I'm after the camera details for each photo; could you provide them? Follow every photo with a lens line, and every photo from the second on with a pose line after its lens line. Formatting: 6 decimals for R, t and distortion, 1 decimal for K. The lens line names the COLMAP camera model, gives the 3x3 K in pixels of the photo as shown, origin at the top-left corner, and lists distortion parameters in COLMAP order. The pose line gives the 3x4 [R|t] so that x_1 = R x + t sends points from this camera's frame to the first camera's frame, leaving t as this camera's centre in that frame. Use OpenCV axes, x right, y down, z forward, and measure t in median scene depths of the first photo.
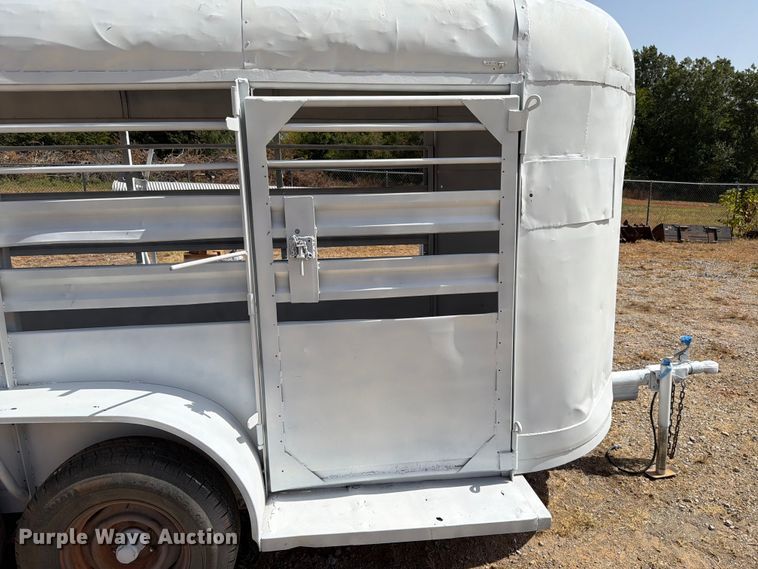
lens RADIAL K [[535.1, 0, 378.5], [0, 535.1, 290.6], [0, 0, 1]] dist [0.060493, -0.084788]
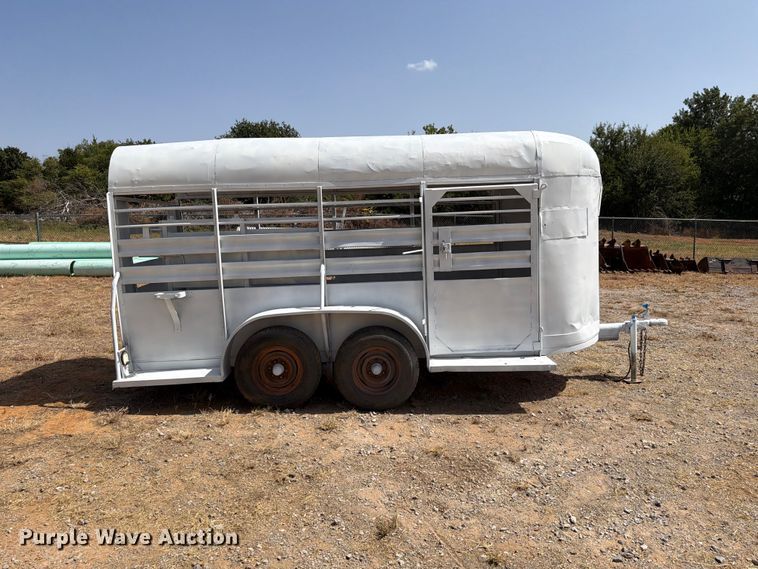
lens RADIAL K [[530.4, 0, 378.2], [0, 530.4, 289.6], [0, 0, 1]] dist [0.100966, -0.159261]
pose [[0.993685, -0.003725, -0.112145, -0.170526], [-0.005356, 0.996735, -0.080564, 0.290536], [0.112079, 0.080656, 0.990421, -1.342990]]
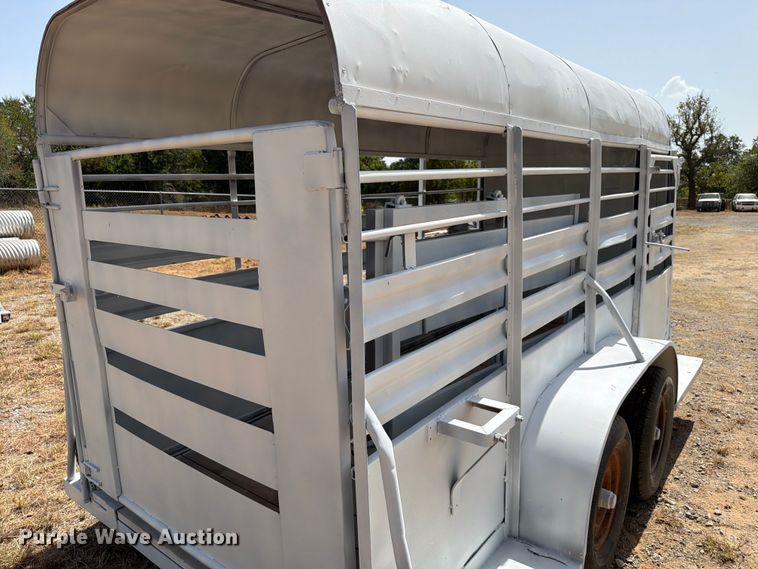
lens RADIAL K [[541.4, 0, 379.0], [0, 541.4, 284.5], [0, 0, 1]] dist [0.005478, -0.004556]
pose [[0.710548, -0.135359, 0.690507, -1.958187], [0.170154, 0.985252, 0.018044, -0.109966], [-0.682766, 0.104671, 0.723101, 0.333845]]
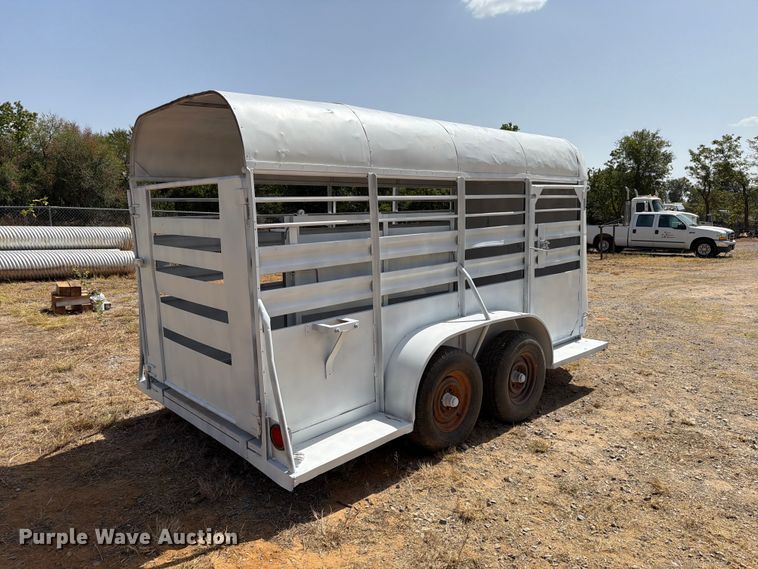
lens RADIAL K [[535.1, 0, 378.5], [0, 535.1, 290.6], [0, 0, 1]] dist [0.060493, -0.084788]
pose [[0.802403, -0.093683, 0.589384, -2.123738], [0.140647, 0.989469, -0.034202, 0.101027], [-0.579973, 0.110339, 0.807129, -0.498961]]
